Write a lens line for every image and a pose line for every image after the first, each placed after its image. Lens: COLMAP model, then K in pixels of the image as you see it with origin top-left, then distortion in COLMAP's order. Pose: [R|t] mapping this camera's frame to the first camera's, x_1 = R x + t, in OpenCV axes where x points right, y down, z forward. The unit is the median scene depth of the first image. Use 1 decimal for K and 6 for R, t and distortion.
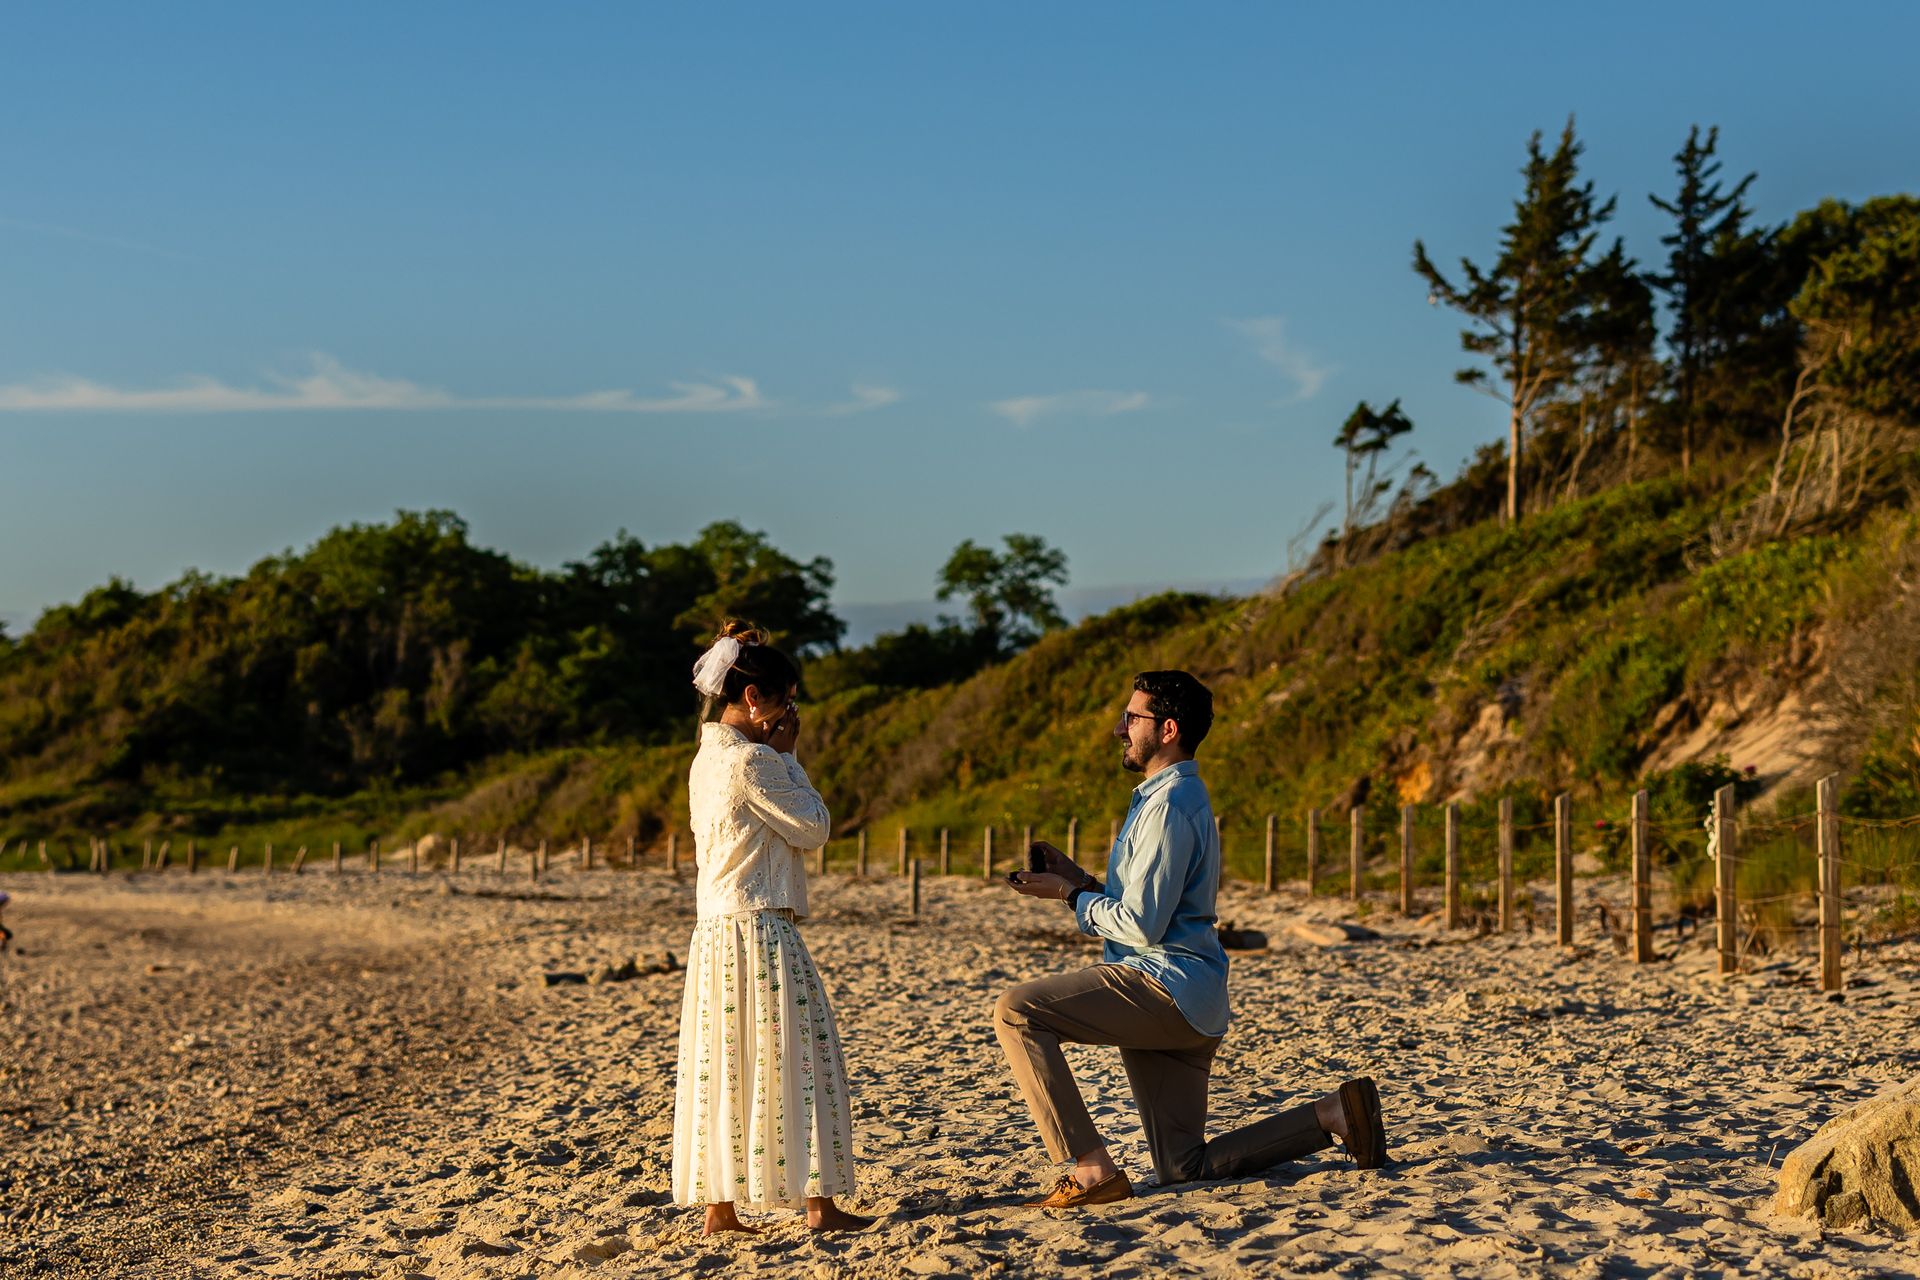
lens RADIAL K [[2789.4, 0, 960.0], [0, 2789.4, 640.0], [0, 0, 1]] dist [0.003582, 0.072786]
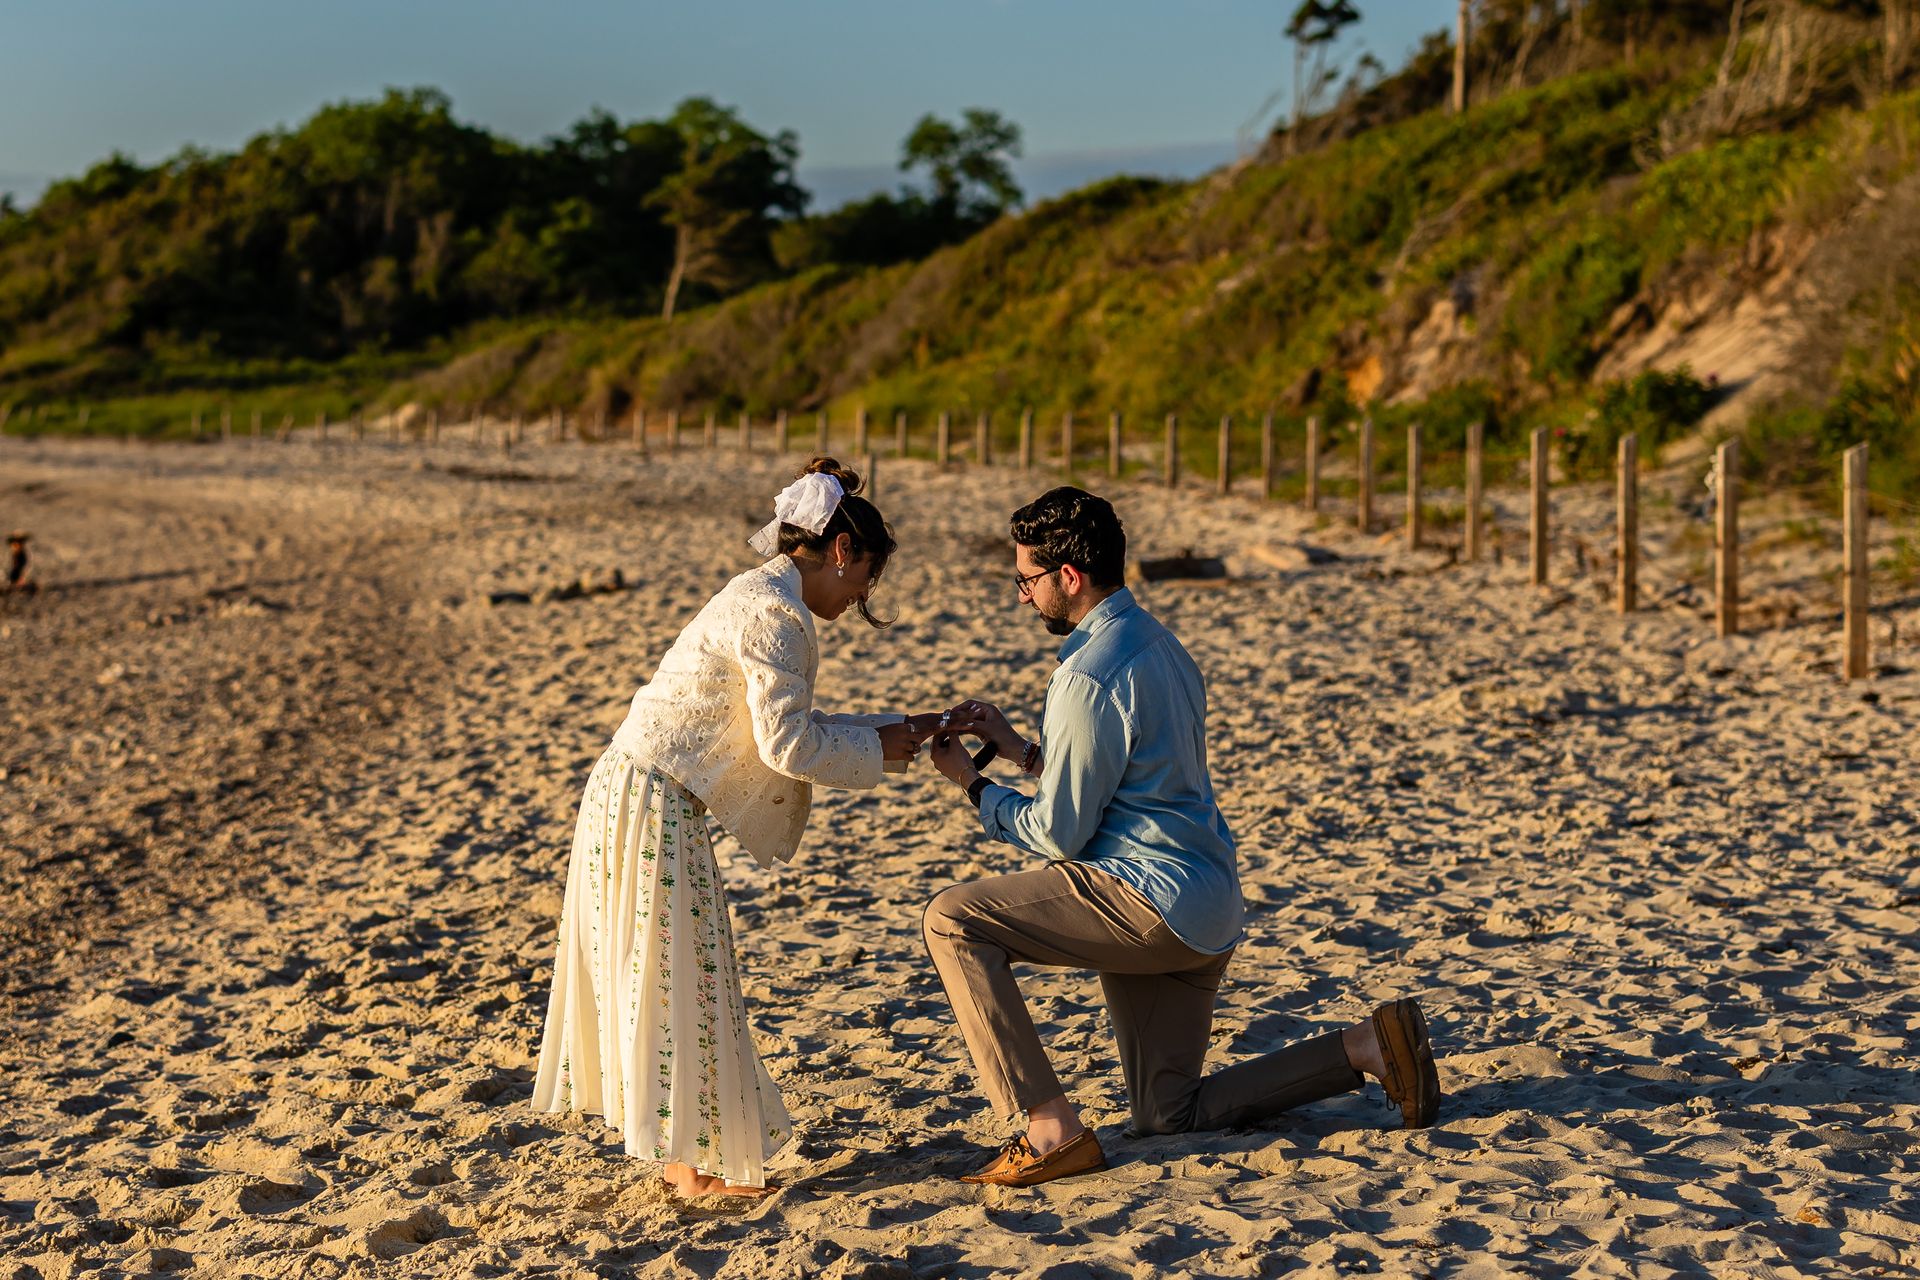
lens RADIAL K [[4188.5, 0, 823.3], [0, 4188.5, 641.4], [0, 0, 1]] dist [0.027957, 0.101595]
pose [[0.999965, 0.001509, -0.008243, -0.021179], [-0.001288, 0.999642, 0.026739, 0.109177], [0.008280, -0.026728, 0.999608, -0.533102]]
